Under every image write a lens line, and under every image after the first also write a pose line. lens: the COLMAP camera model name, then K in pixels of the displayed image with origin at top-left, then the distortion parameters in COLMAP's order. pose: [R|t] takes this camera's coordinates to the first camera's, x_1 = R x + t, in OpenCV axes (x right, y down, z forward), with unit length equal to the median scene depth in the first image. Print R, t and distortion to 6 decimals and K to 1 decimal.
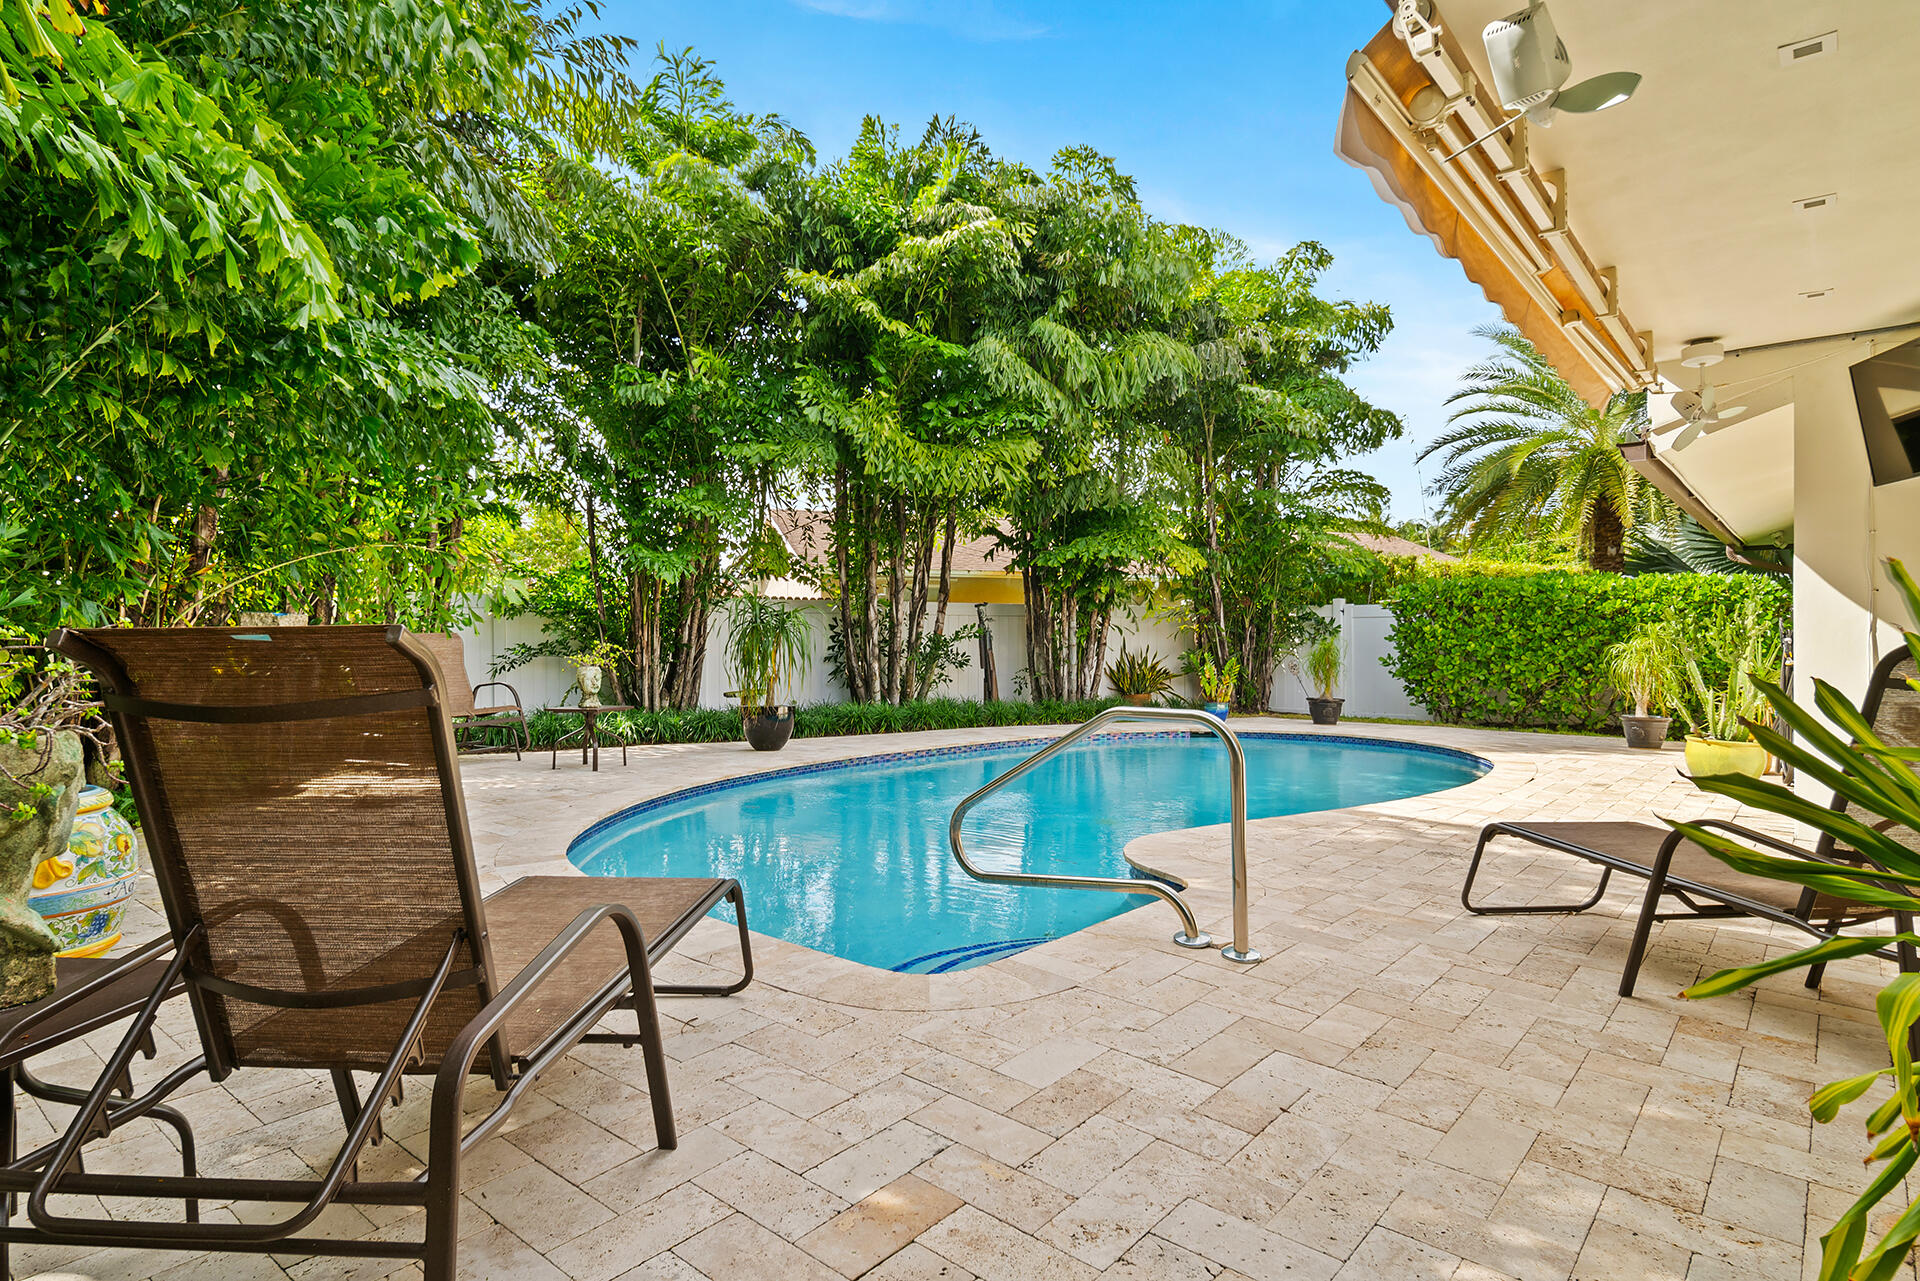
lens RADIAL K [[1050.7, 0, 952.8], [0, 1050.7, 636.4], [0, 0, 1]] dist [-0.002820, 0.000610]
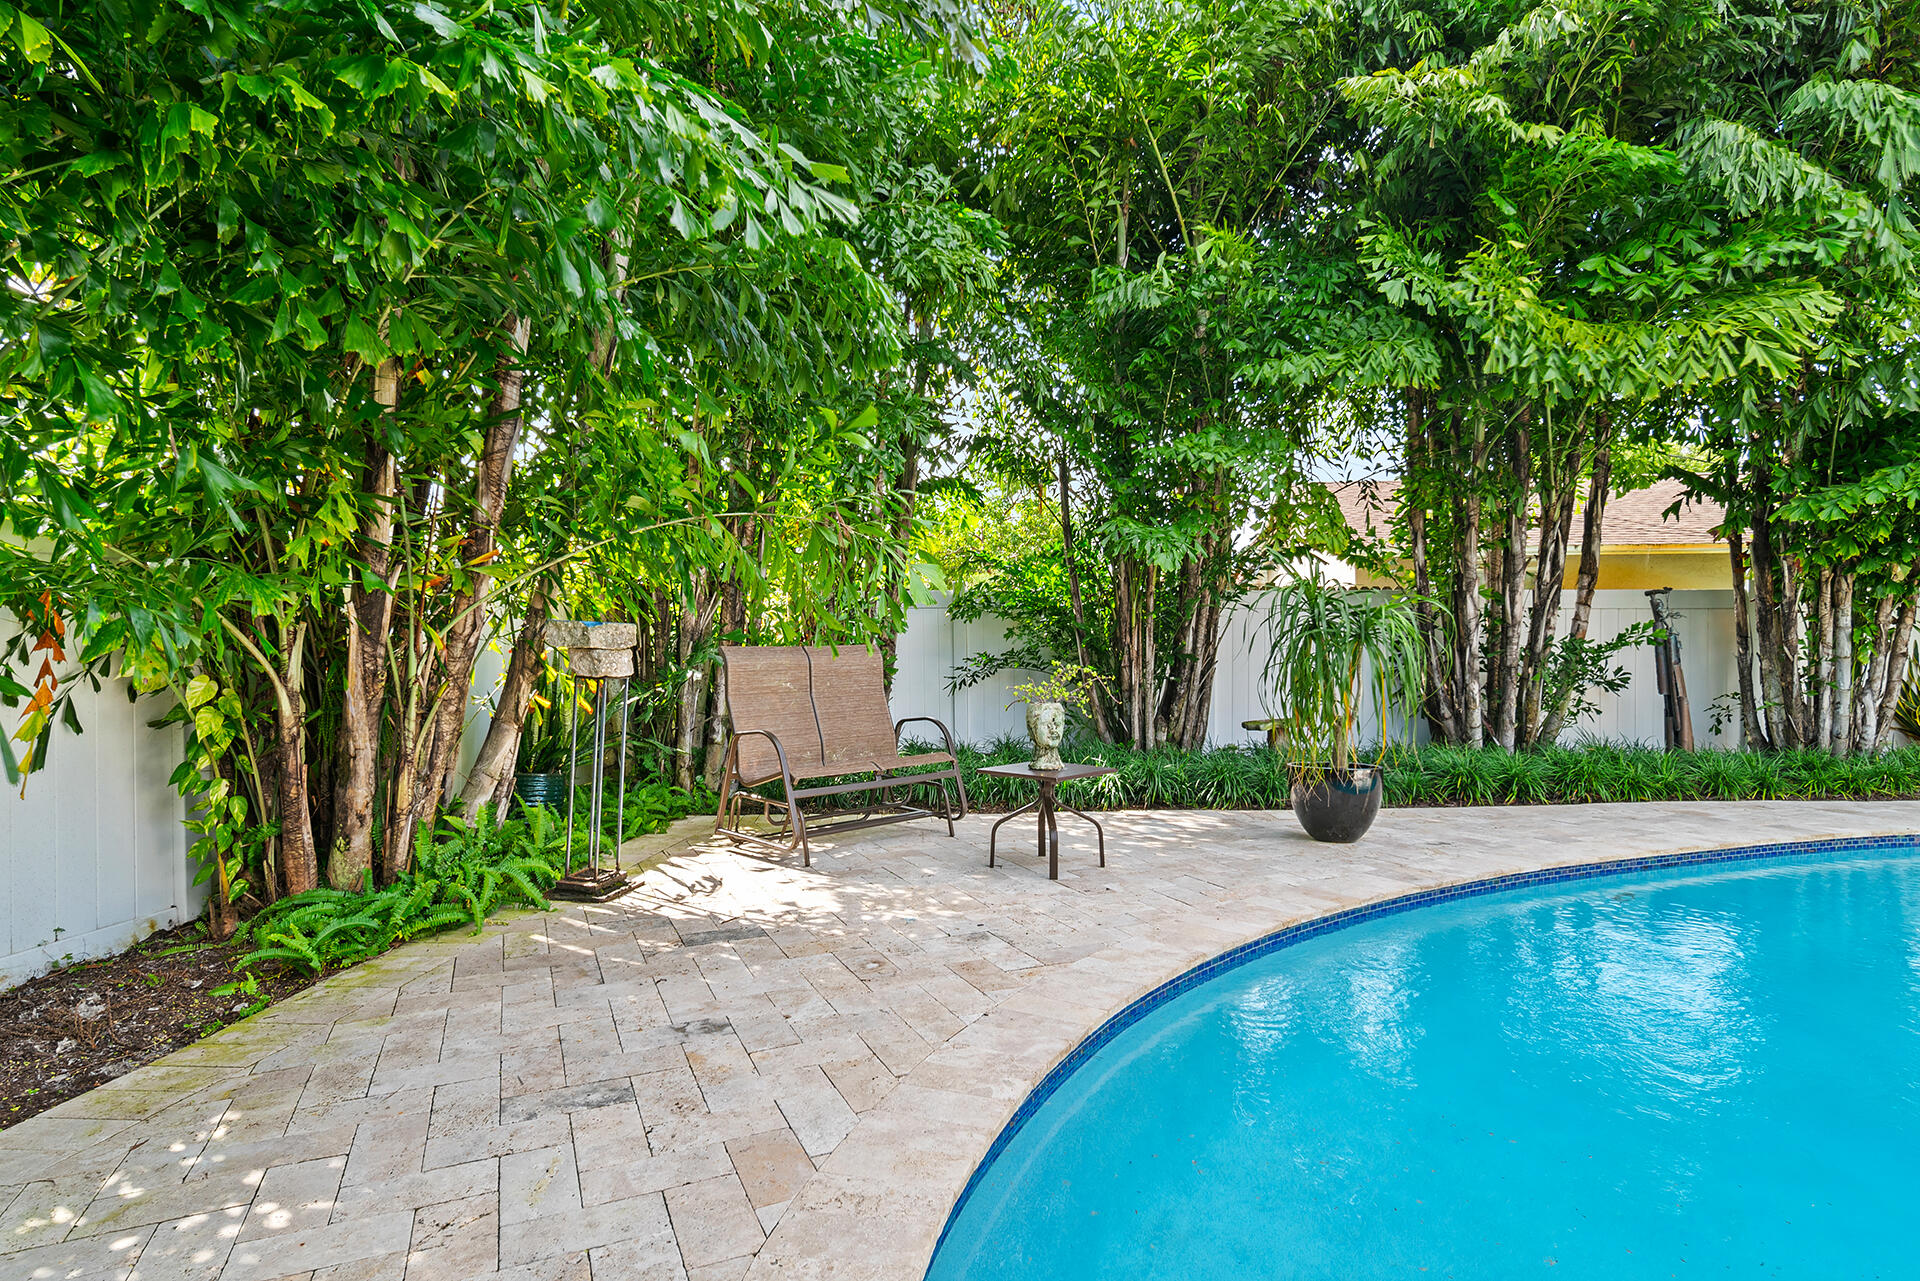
lens RADIAL K [[1050.7, 0, 952.8], [0, 1050.7, 636.4], [0, 0, 1]] dist [-0.002820, 0.000610]
pose [[0.897391, -0.002553, -0.441228, -0.081009], [0.004607, 0.999983, 0.003583, -0.008281], [0.441212, -0.005248, 0.897388, 0.279117]]
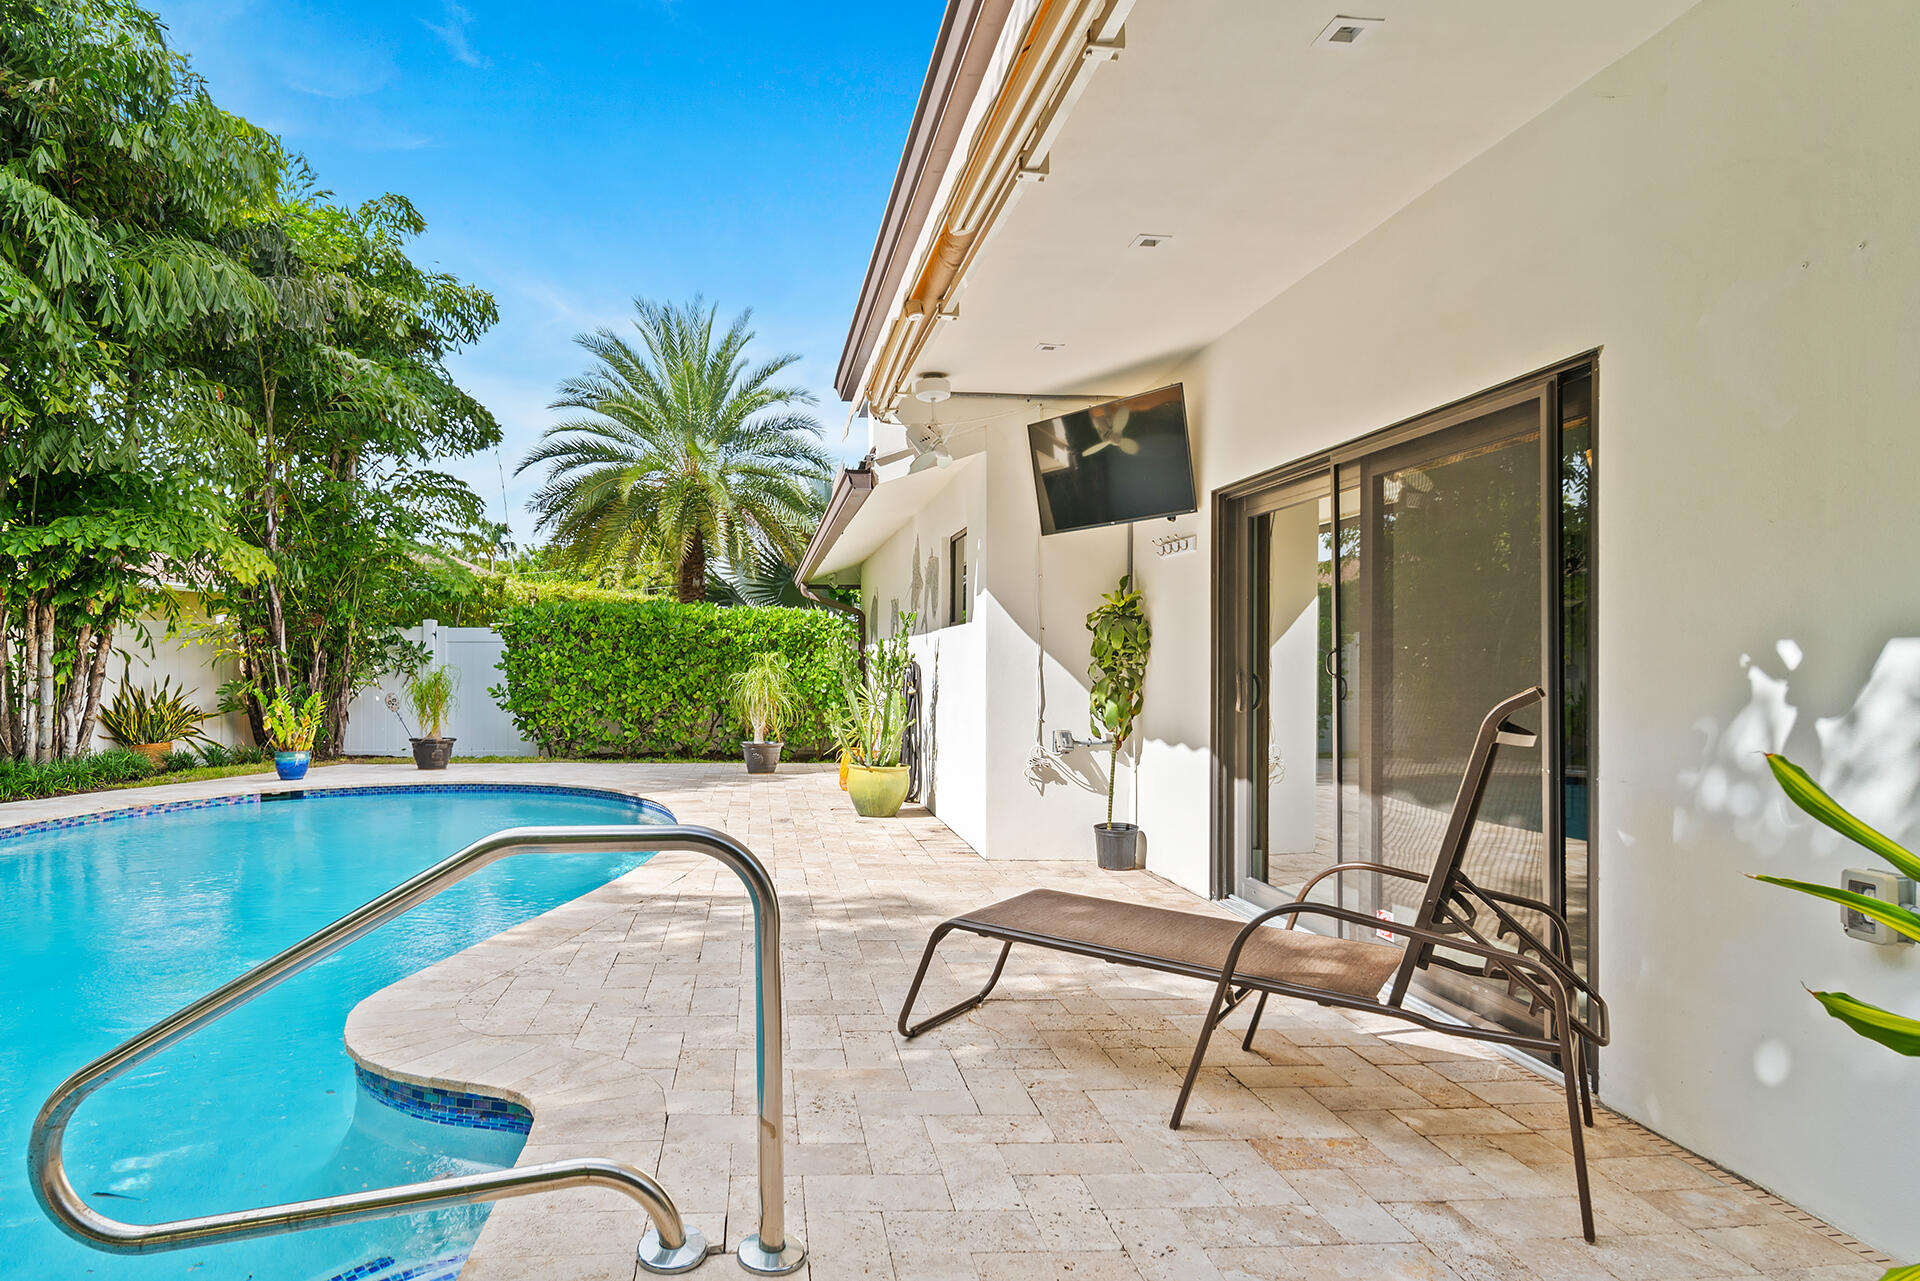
lens RADIAL K [[1066.0, 0, 893.8], [0, 1066.0, 654.8], [0, 0, 1]] dist [-0.005393, 0.010000]
pose [[0.671848, 0.006586, 0.740660, -0.029272], [-0.003275, 0.999977, -0.005921, -0.003934], [-0.740682, 0.001552, 0.671854, 0.156208]]
